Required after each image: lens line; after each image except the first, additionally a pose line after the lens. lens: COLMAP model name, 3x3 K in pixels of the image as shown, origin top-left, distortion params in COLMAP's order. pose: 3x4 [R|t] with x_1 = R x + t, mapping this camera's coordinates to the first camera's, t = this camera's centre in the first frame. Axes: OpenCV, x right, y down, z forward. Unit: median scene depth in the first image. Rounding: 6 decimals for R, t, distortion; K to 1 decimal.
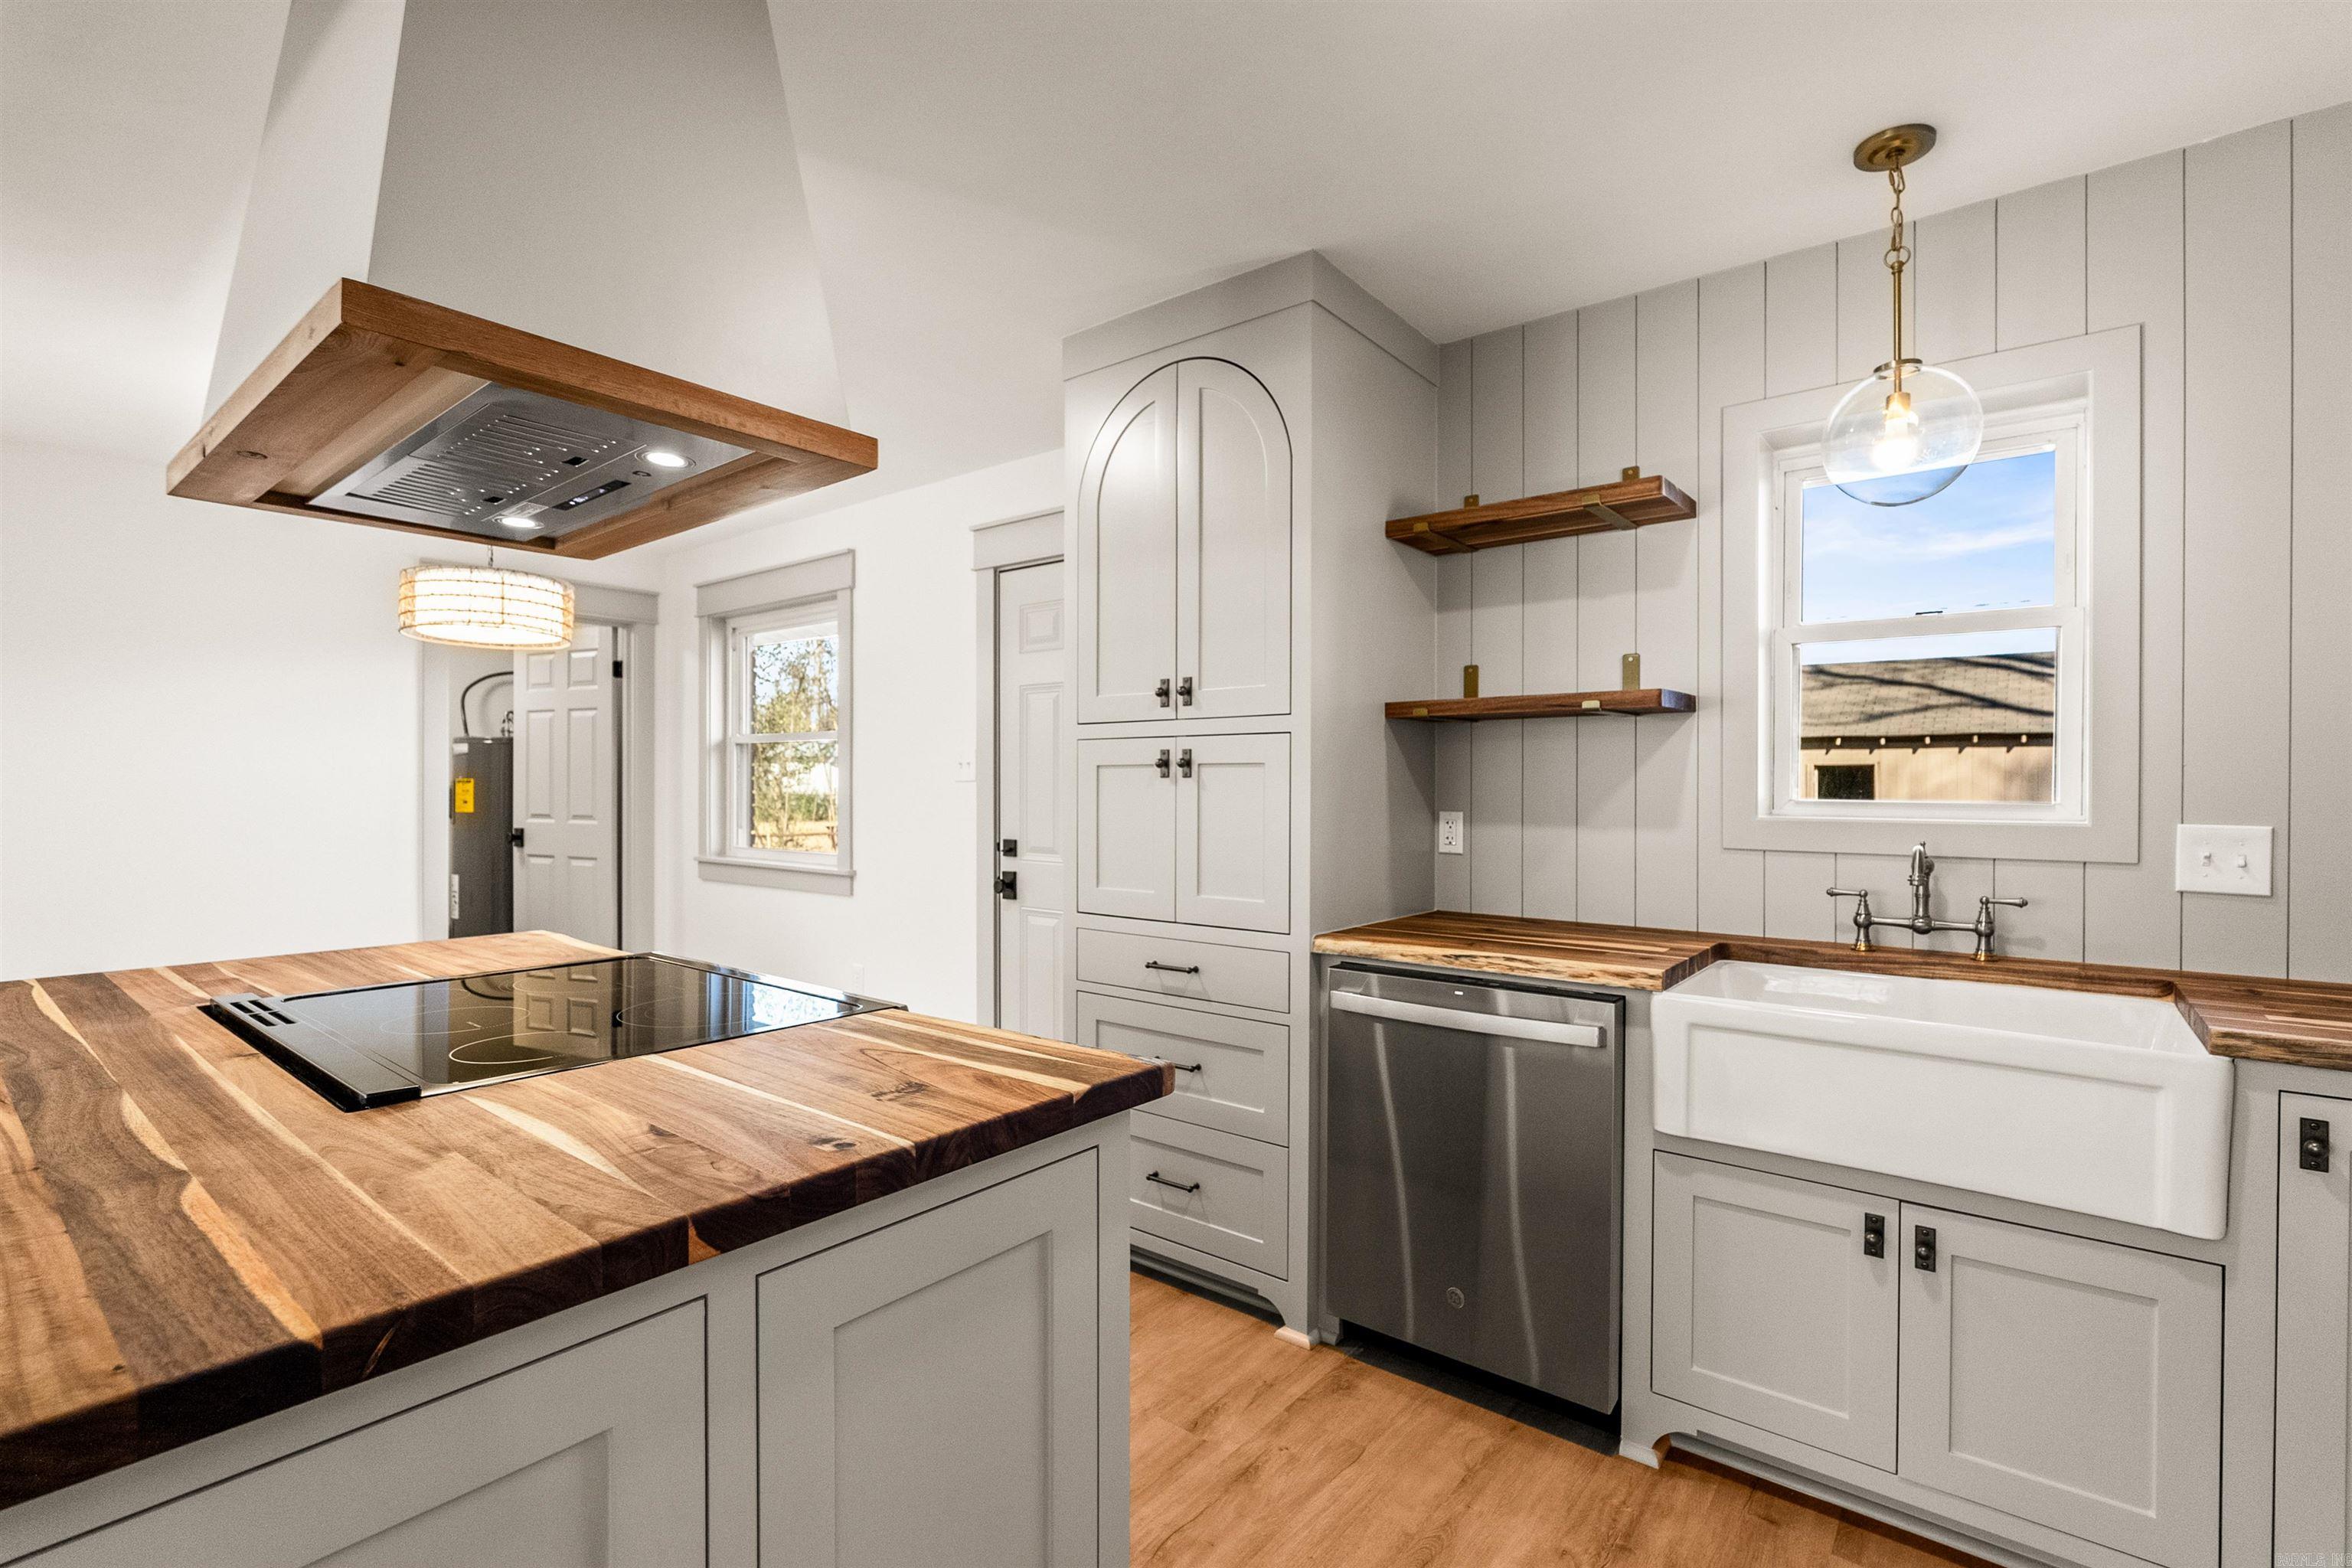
lens RADIAL K [[1084.8, 0, 1161.1], [0, 1084.8, 790.2], [0, 0, 1]] dist [-0.005151, -0.000176]
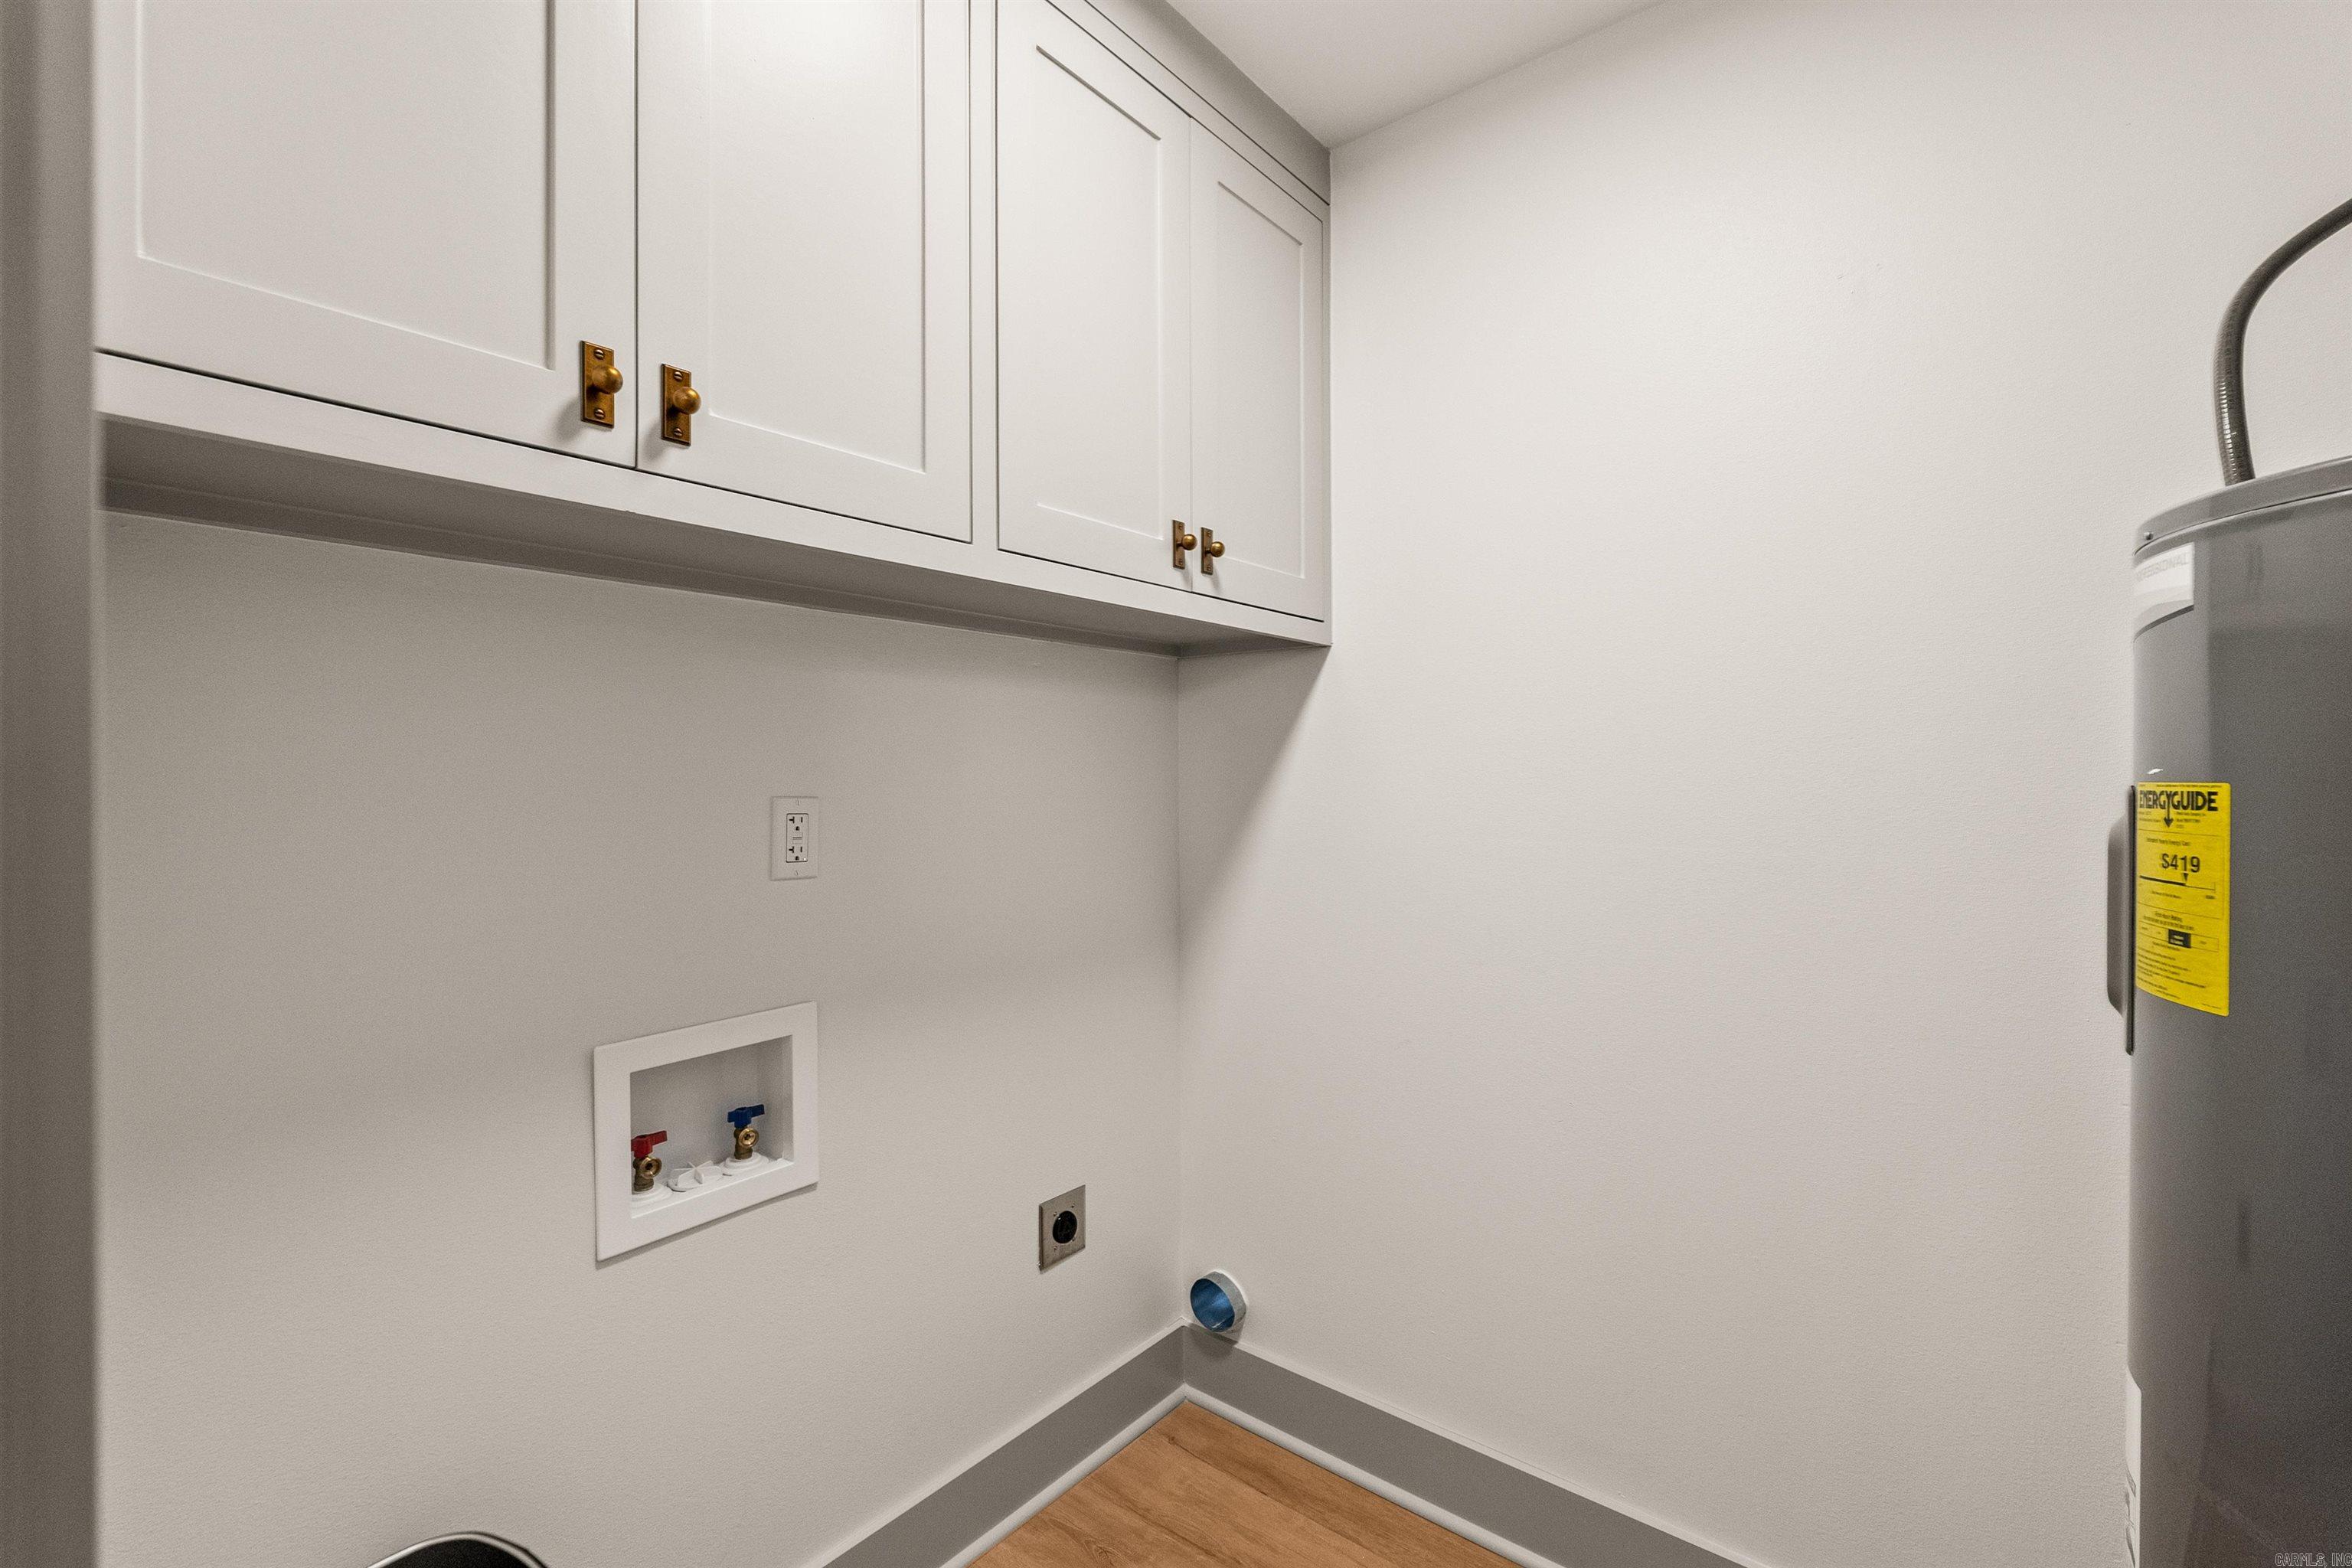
lens RADIAL K [[1056.2, 0, 1179.9], [0, 1056.2, 782.9], [0, 0, 1]] dist [-0.005773, -0.000063]
pose [[0.001321, 0.000482, -0.999999, -1.198005], [0.000115, 1.000000, 0.000482, -0.024064], [0.999999, -0.000116, 0.001321, 2.066596]]
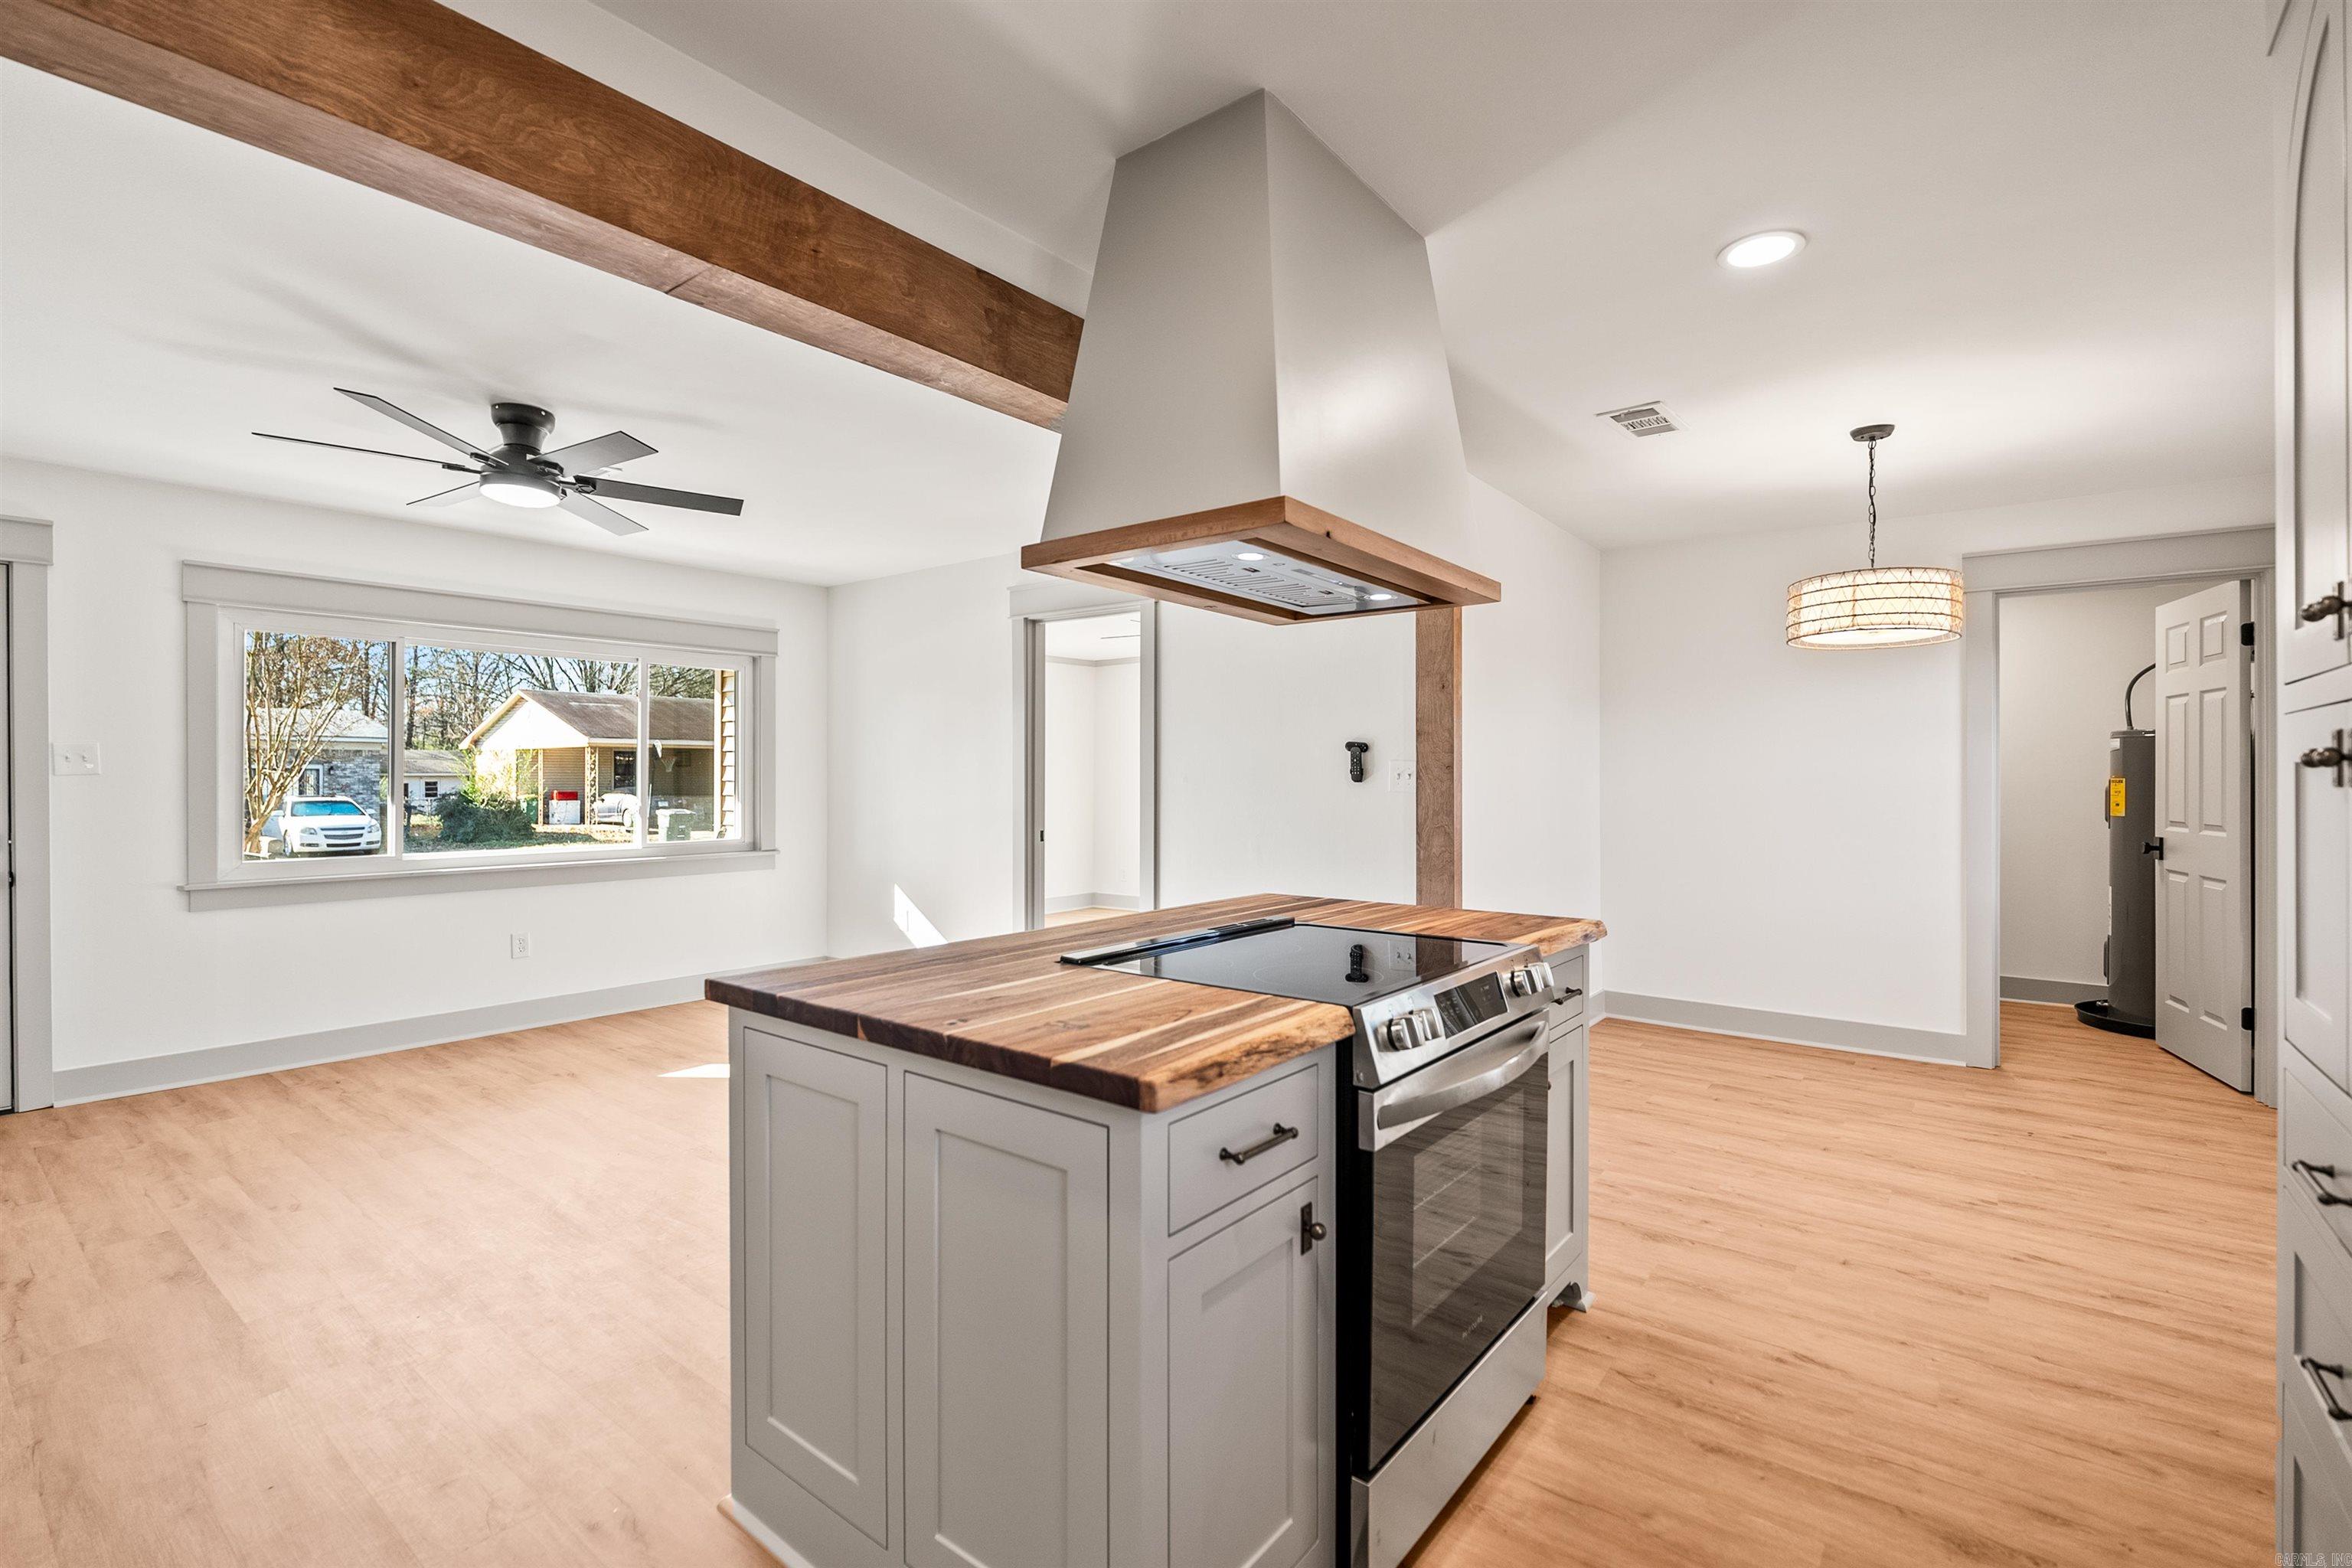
lens RADIAL K [[1085.5, 0, 1153.5], [0, 1085.5, 772.2], [0, 0, 1]] dist [-0.024444, 0.000480]
pose [[0.003791, -0.005560, -0.999977, 0.523482], [-0.004669, 0.999974, -0.005577, -0.016695], [0.999982, 0.004690, 0.003765, 0.509484]]
